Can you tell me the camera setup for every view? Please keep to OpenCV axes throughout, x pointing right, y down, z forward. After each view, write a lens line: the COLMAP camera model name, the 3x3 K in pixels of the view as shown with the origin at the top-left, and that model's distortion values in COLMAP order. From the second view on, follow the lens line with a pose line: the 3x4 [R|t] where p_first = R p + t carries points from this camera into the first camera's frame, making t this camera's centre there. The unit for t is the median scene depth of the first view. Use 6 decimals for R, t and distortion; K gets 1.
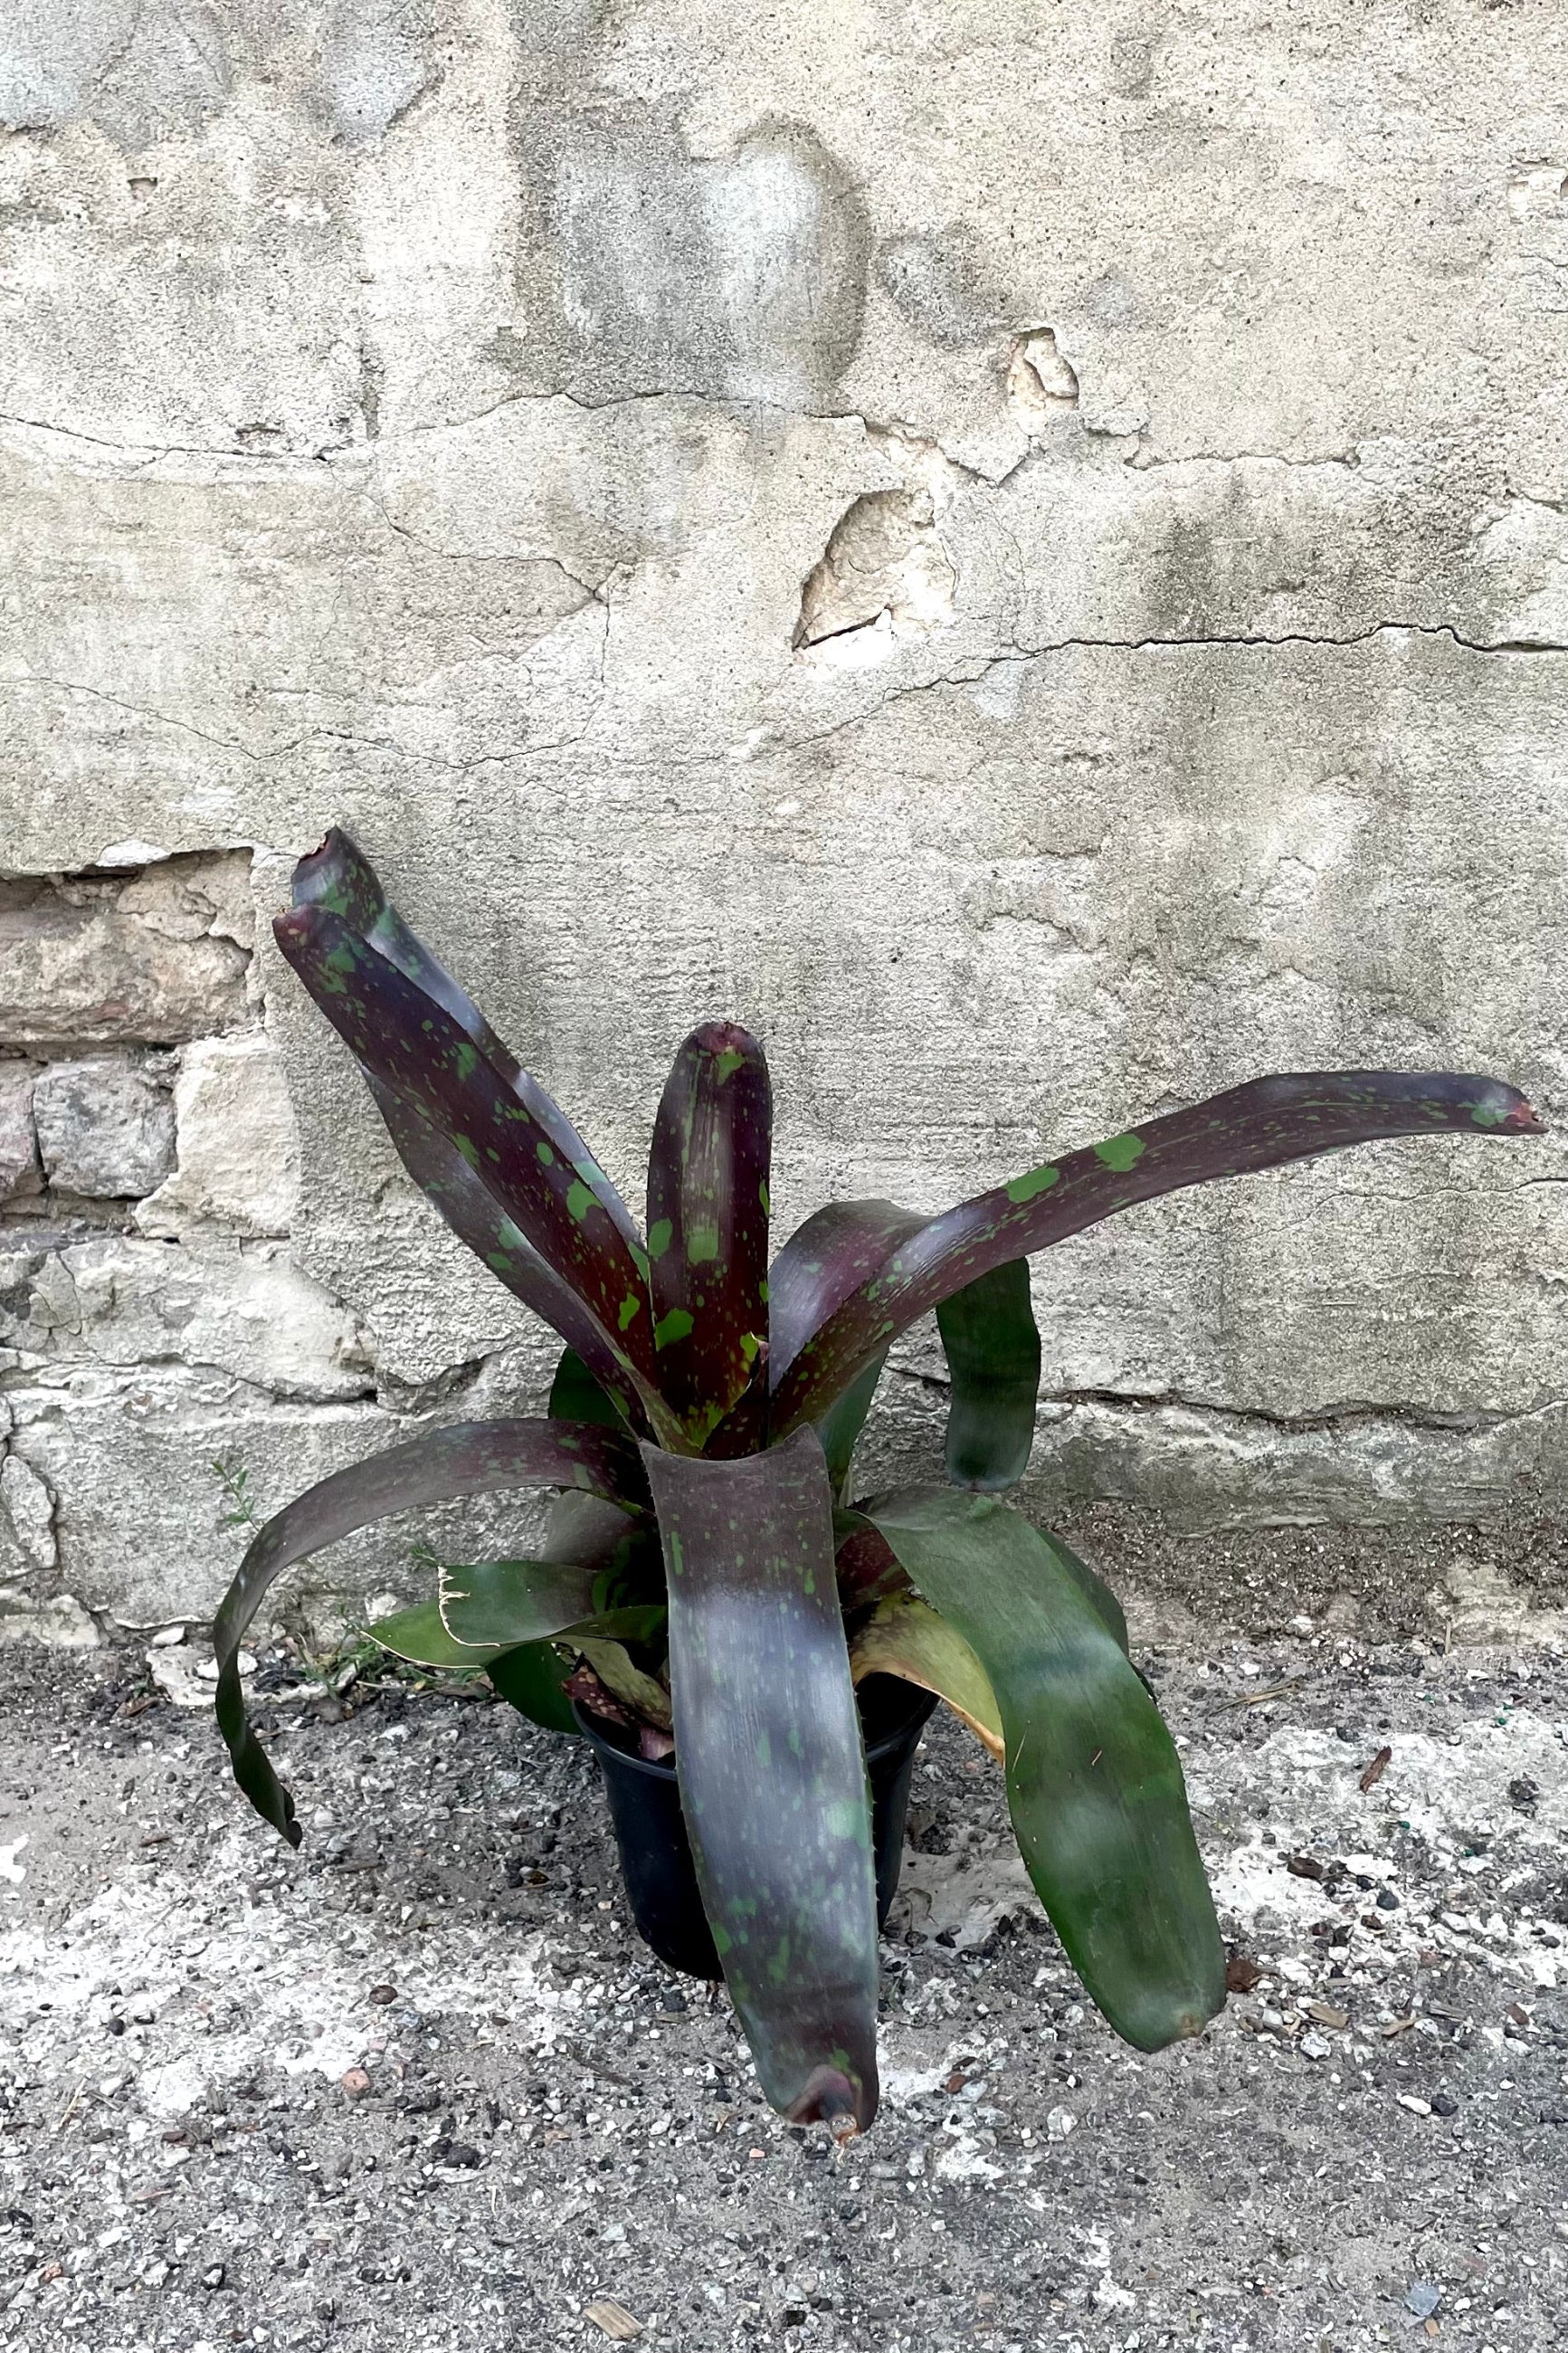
lens RADIAL K [[1939.3, 0, 782.7], [0, 1939.3, 1239.5], [0, 0, 1]] dist [-0.004265, -0.048671]
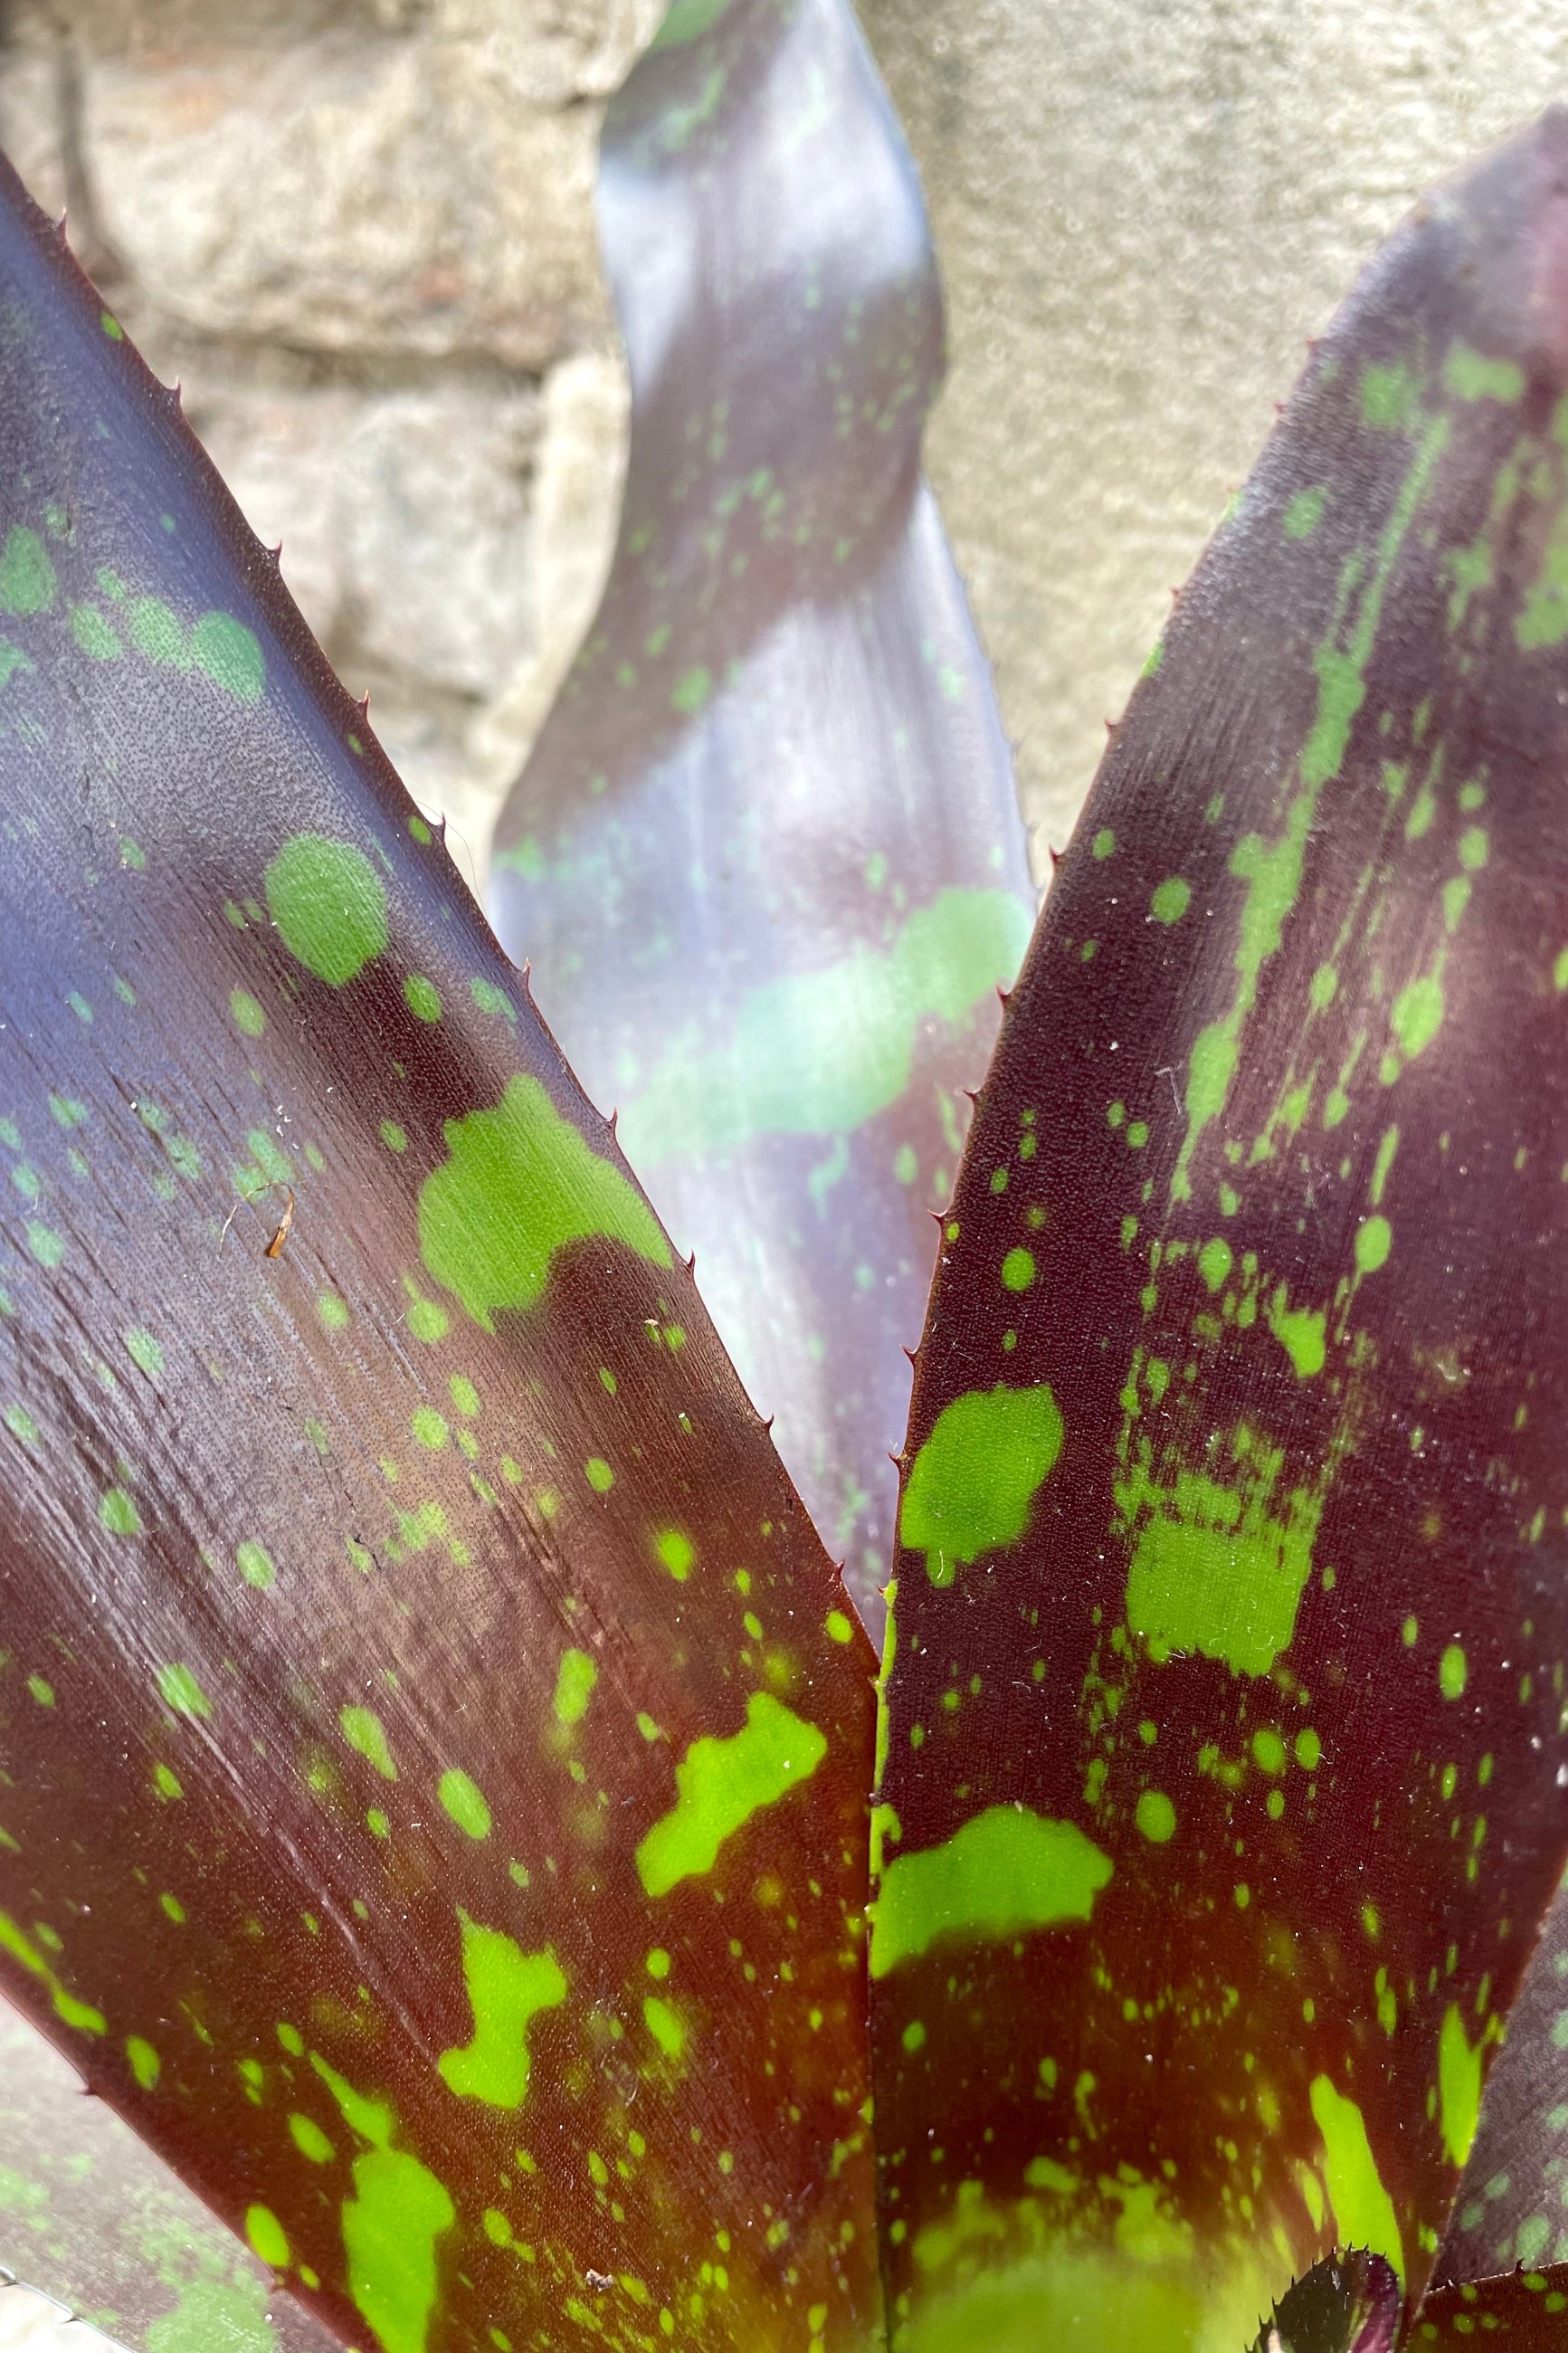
lens RADIAL K [[1939.3, 0, 782.7], [0, 1939.3, 1239.5], [0, 0, 1]] dist [-0.004265, -0.048671]
pose [[0.848749, 0.290560, -0.441813, -0.004862], [-0.170371, 0.941214, 0.291701, -0.050895], [0.500598, -0.172309, 0.848358, 0.610094]]
